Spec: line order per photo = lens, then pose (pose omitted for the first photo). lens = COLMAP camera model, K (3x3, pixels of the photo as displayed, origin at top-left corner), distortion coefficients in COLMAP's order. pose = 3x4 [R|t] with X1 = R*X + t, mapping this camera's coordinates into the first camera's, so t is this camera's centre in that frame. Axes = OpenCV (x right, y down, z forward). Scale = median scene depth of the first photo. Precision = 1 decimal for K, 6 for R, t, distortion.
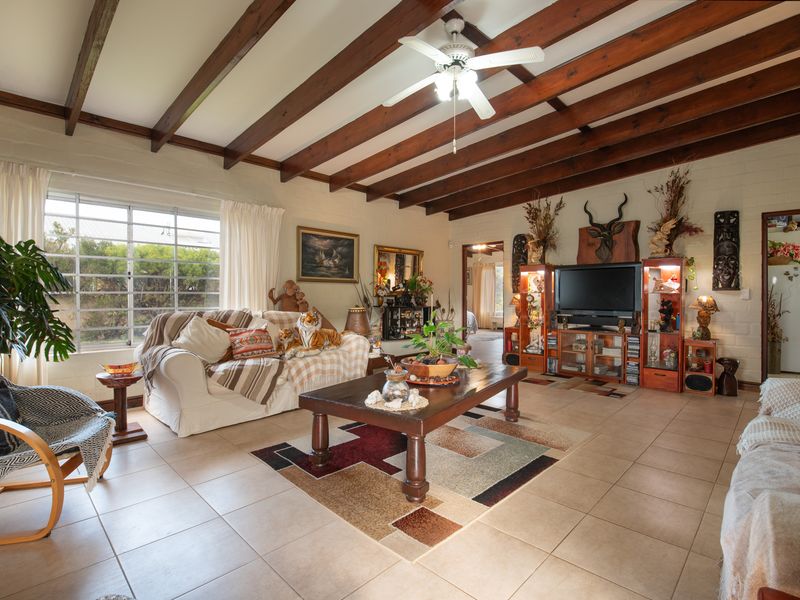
lens RADIAL K [[392.0, 0, 406.7], [0, 392.0, 298.1], [0, 0, 1]] dist [0.002228, 0.000714]
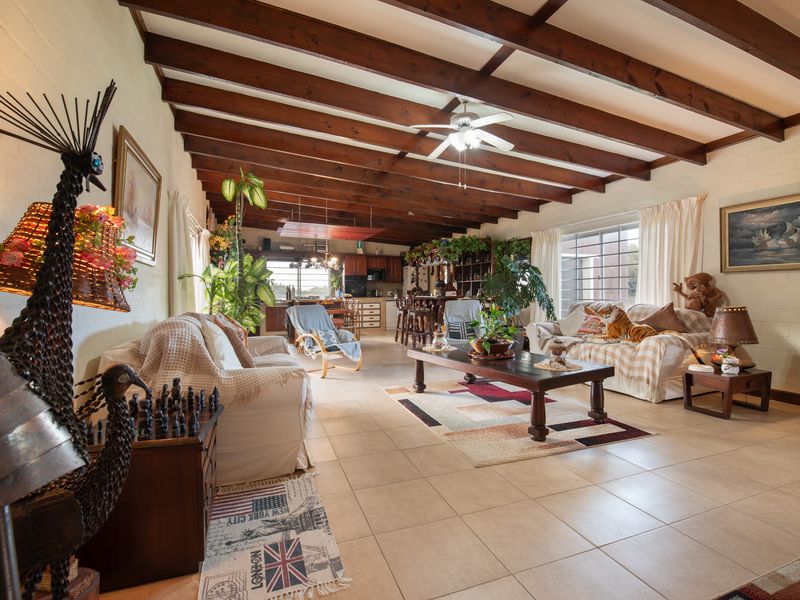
lens RADIAL K [[392.0, 0, 406.7], [0, 392.0, 298.1], [0, 0, 1]] dist [0.002228, 0.000714]
pose [[-0.427154, 0.017881, -0.904002, 0.798848], [-0.000041, 0.999804, 0.019795, -0.005746], [0.904179, 0.008492, -0.427069, 0.768010]]
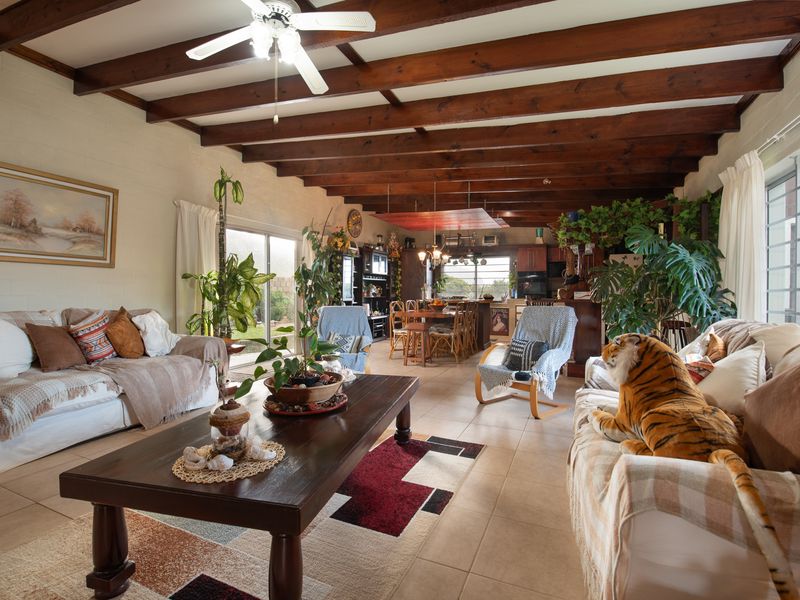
lens RADIAL K [[392.0, 0, 406.7], [0, 392.0, 298.1], [0, 0, 1]] dist [0.002228, 0.000714]
pose [[-0.932982, 0.002792, -0.359912, 0.085447], [-0.005457, 0.999745, 0.021900, -0.004689], [0.359881, 0.022396, -0.932729, 1.034205]]
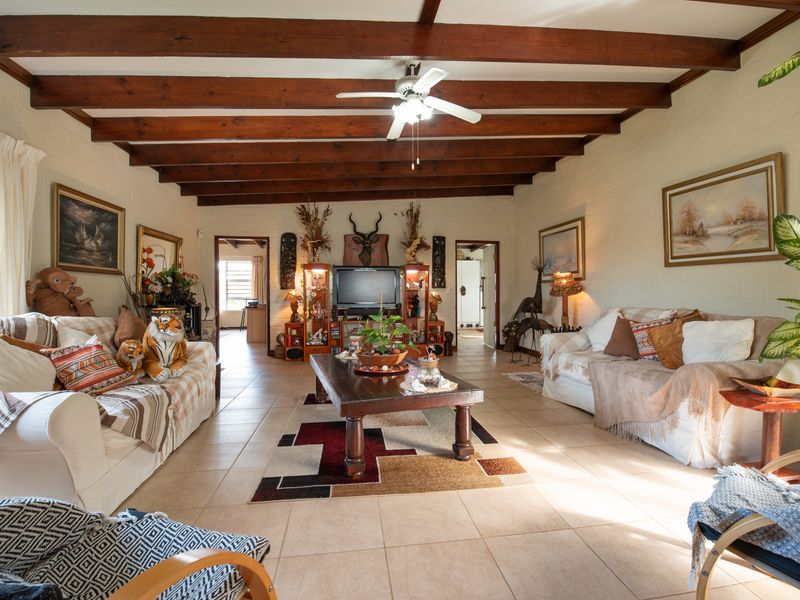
lens RADIAL K [[387.2, 0, 400.0], [0, 387.2, 300.0], [0, 0, 1]] dist [-0.000662, -0.015624]
pose [[0.607314, -0.018927, 0.794236, -0.444118], [0.008540, 0.999814, 0.017296, -0.000089], [-0.794416, -0.003721, 0.607363, 0.184115]]
